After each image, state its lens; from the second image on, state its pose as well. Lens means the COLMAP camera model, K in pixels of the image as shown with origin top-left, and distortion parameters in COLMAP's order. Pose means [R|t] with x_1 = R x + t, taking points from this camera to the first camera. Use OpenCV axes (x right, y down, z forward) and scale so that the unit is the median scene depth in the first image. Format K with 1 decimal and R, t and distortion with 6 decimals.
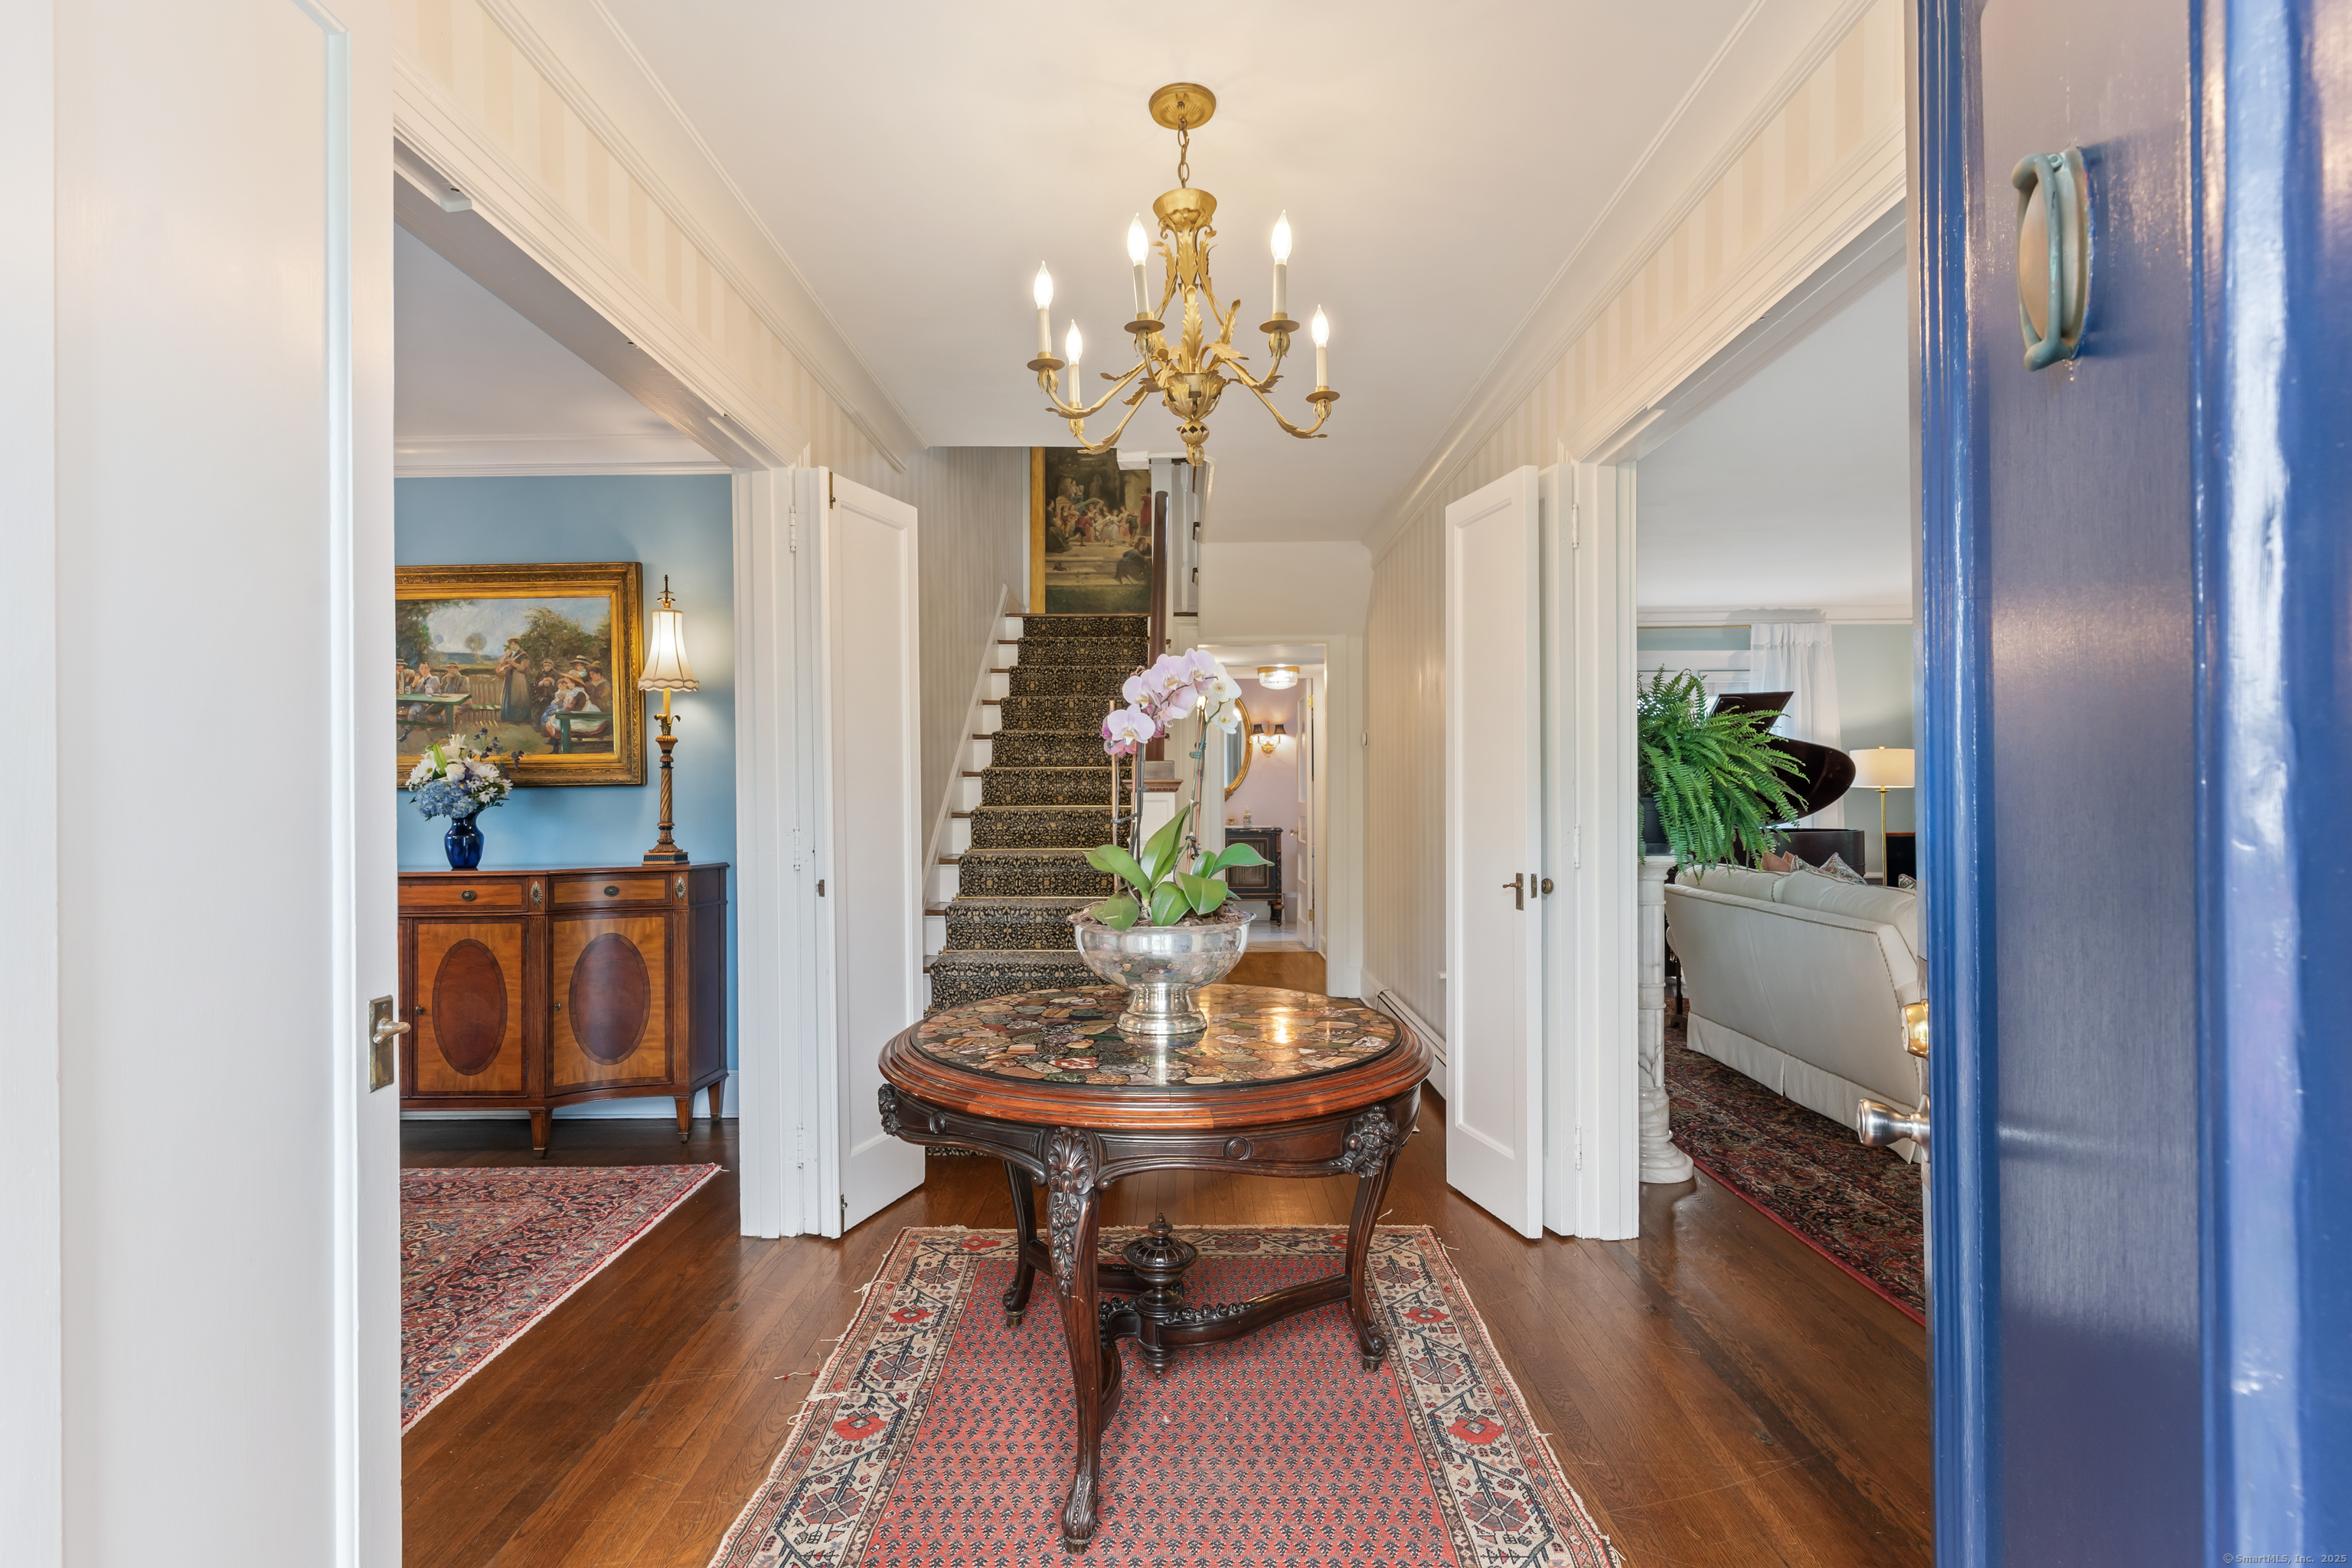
lens RADIAL K [[1130.5, 0, 1173.1], [0, 1130.5, 784.7], [0, 0, 1]] dist [0.012384, -0.000221]
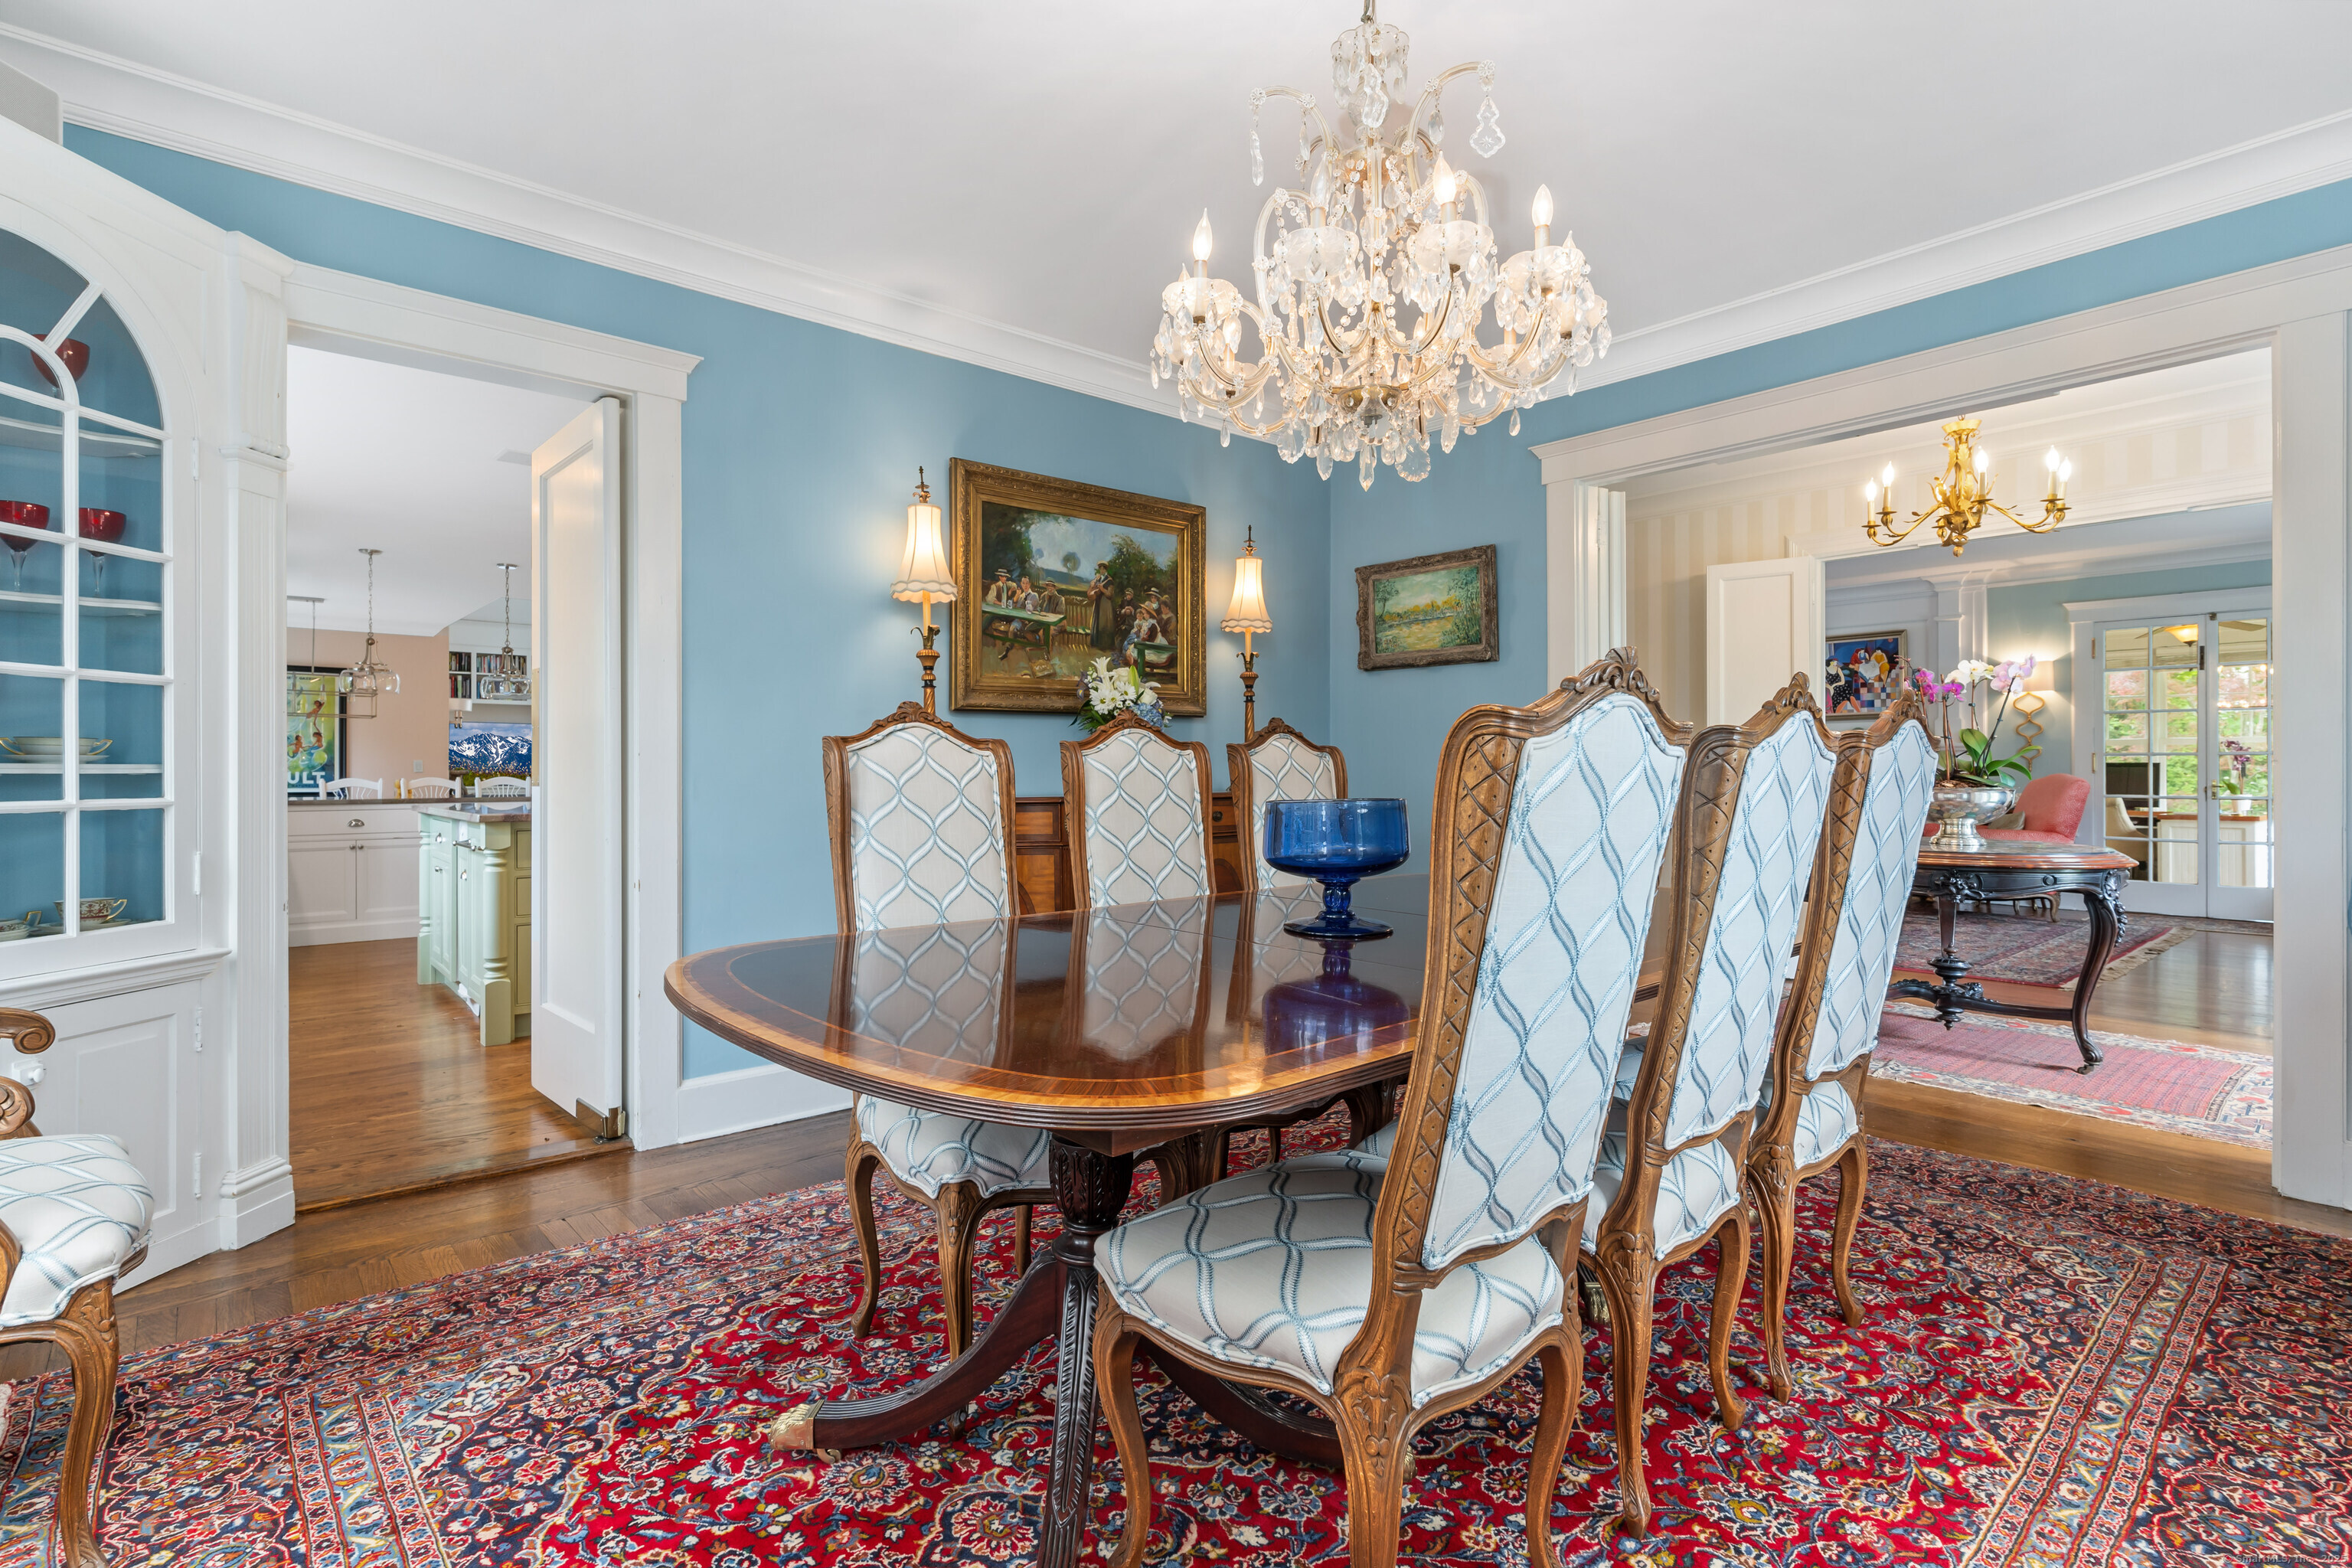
lens RADIAL K [[1130.5, 0, 1179.6], [0, 1130.5, 769.9], [0, 0, 1]] dist [0.012384, -0.000221]
pose [[0.743554, 0.006651, 0.668643, -1.186399], [-0.013506, 0.999896, 0.005073, 0.044892], [-0.668540, -0.012803, 0.743566, 0.221857]]
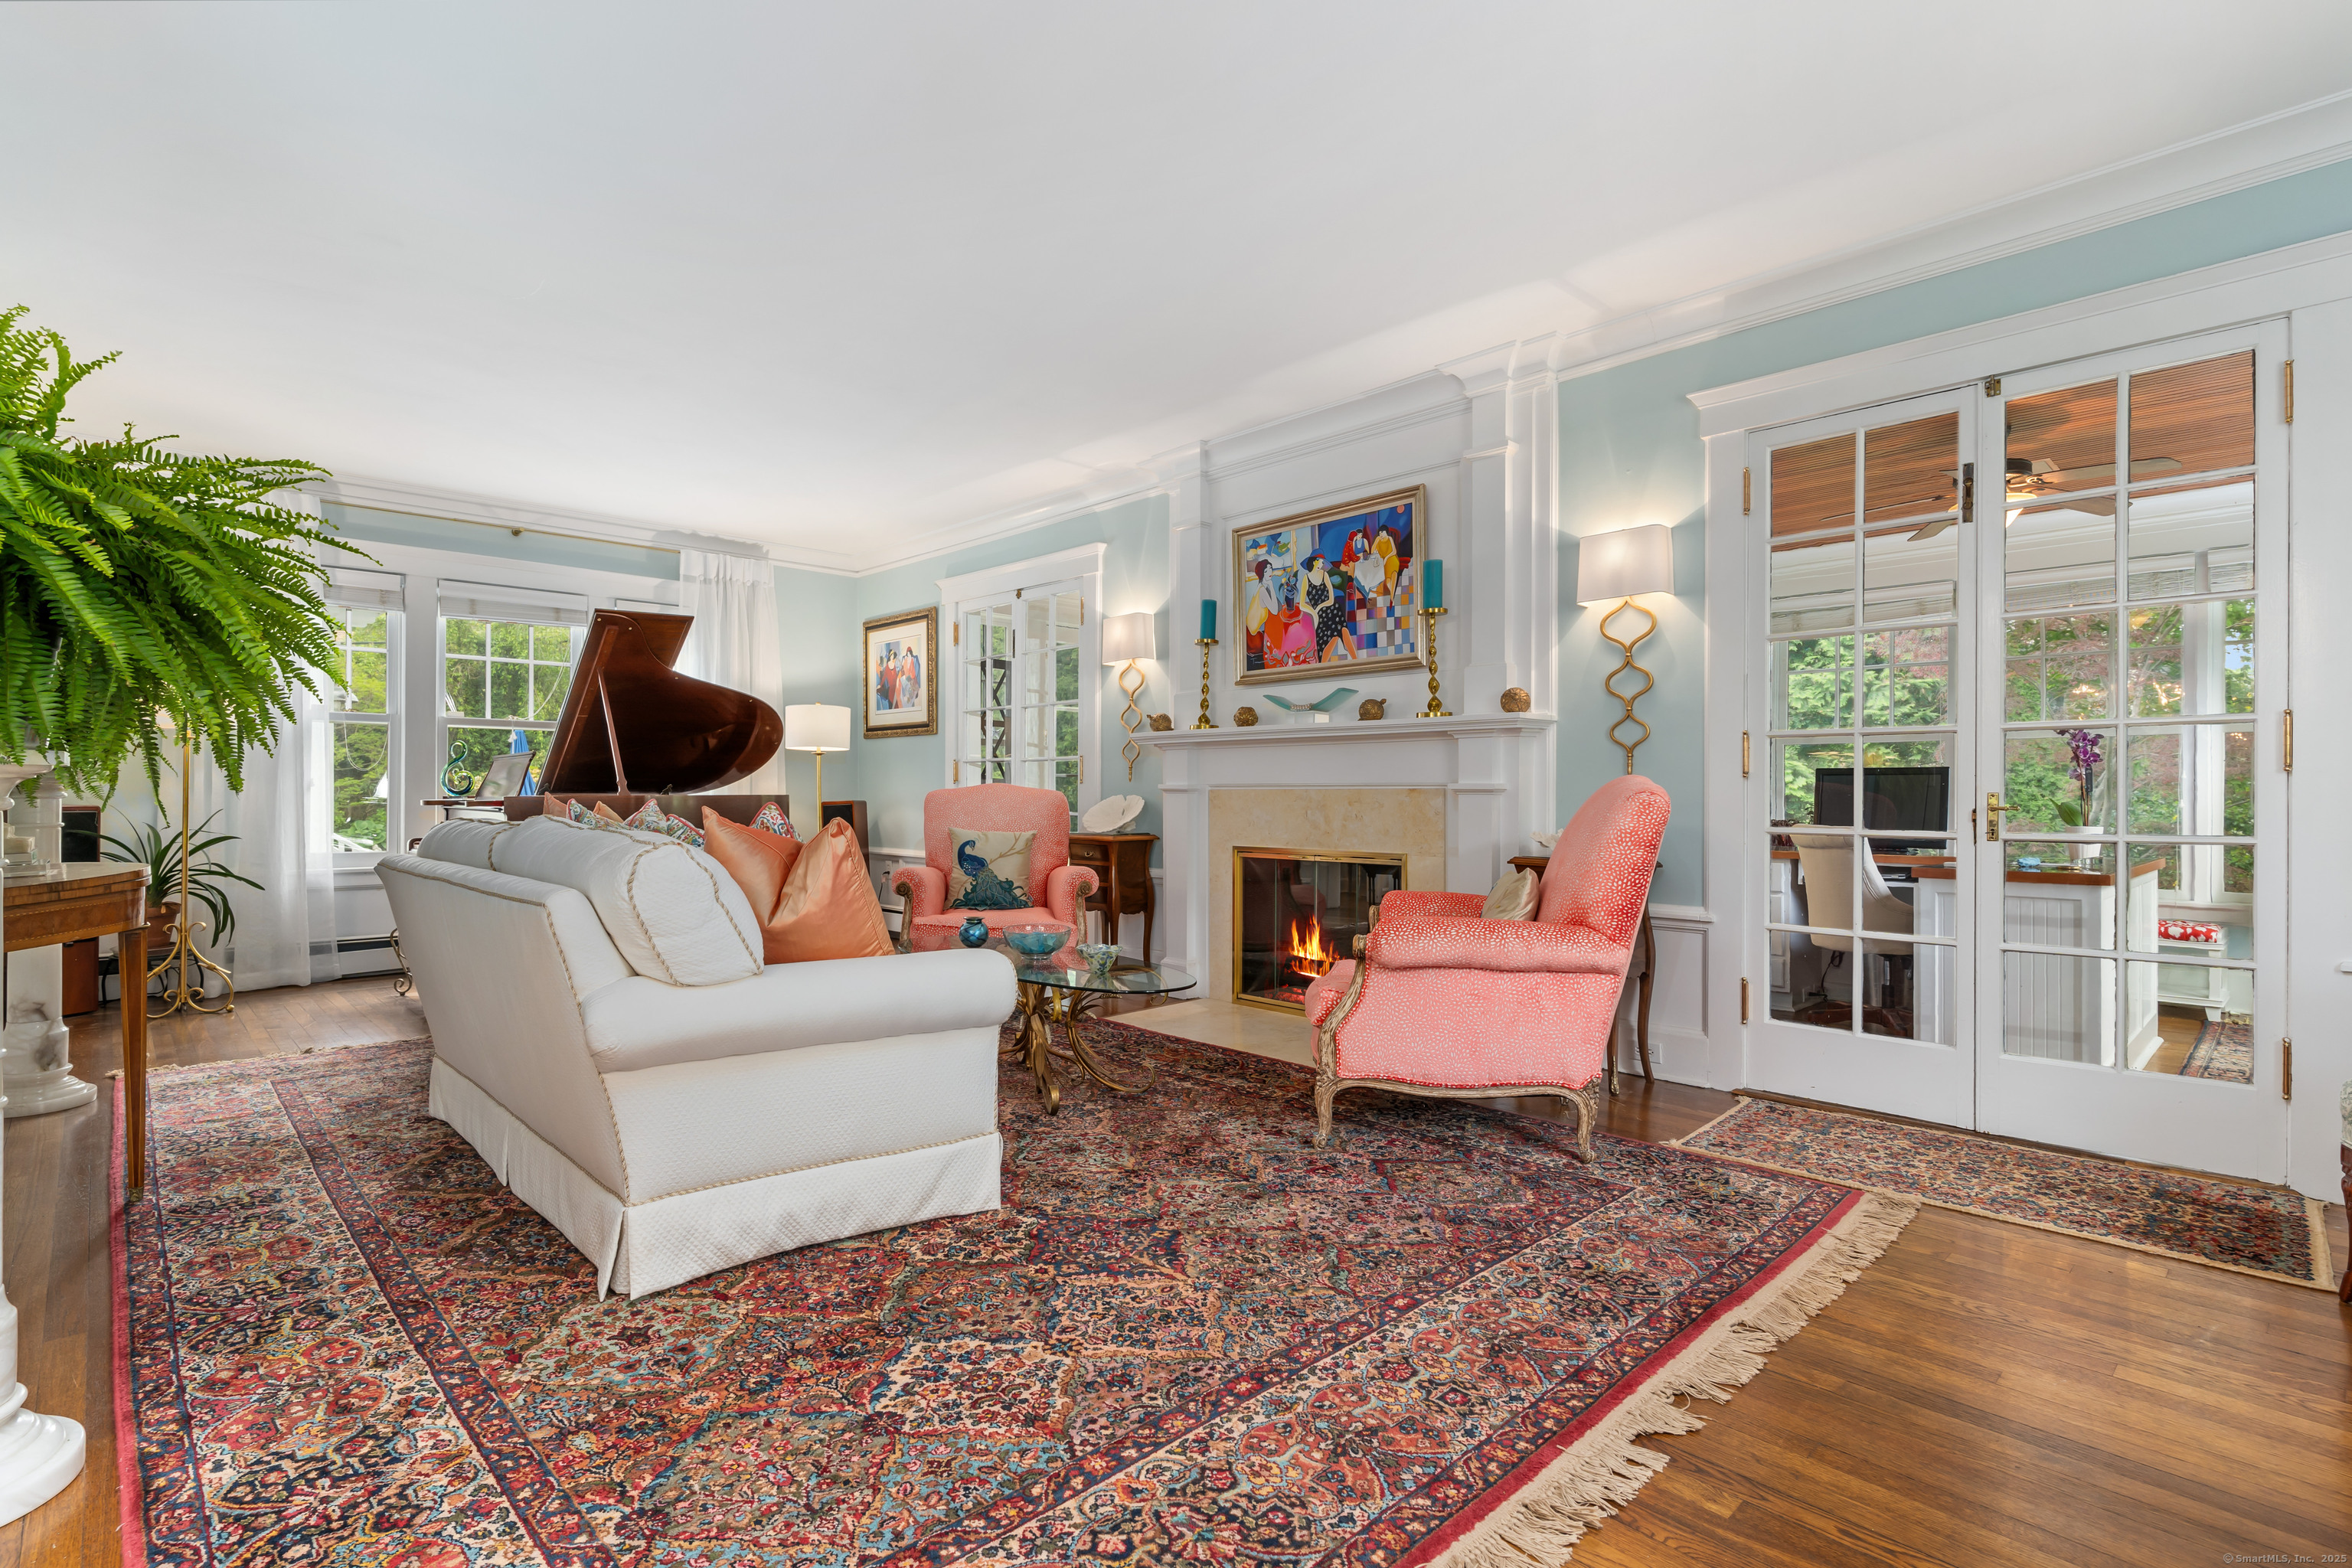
lens RADIAL K [[1130.5, 0, 1174.1], [0, 1130.5, 800.5], [0, 0, 1]] dist [0.012384, -0.000221]
pose [[0.711212, 0.004505, 0.702963, 0.372470], [-0.014245, 0.999867, 0.008004, 0.057213], [-0.702833, -0.015706, 0.711181, 0.321521]]
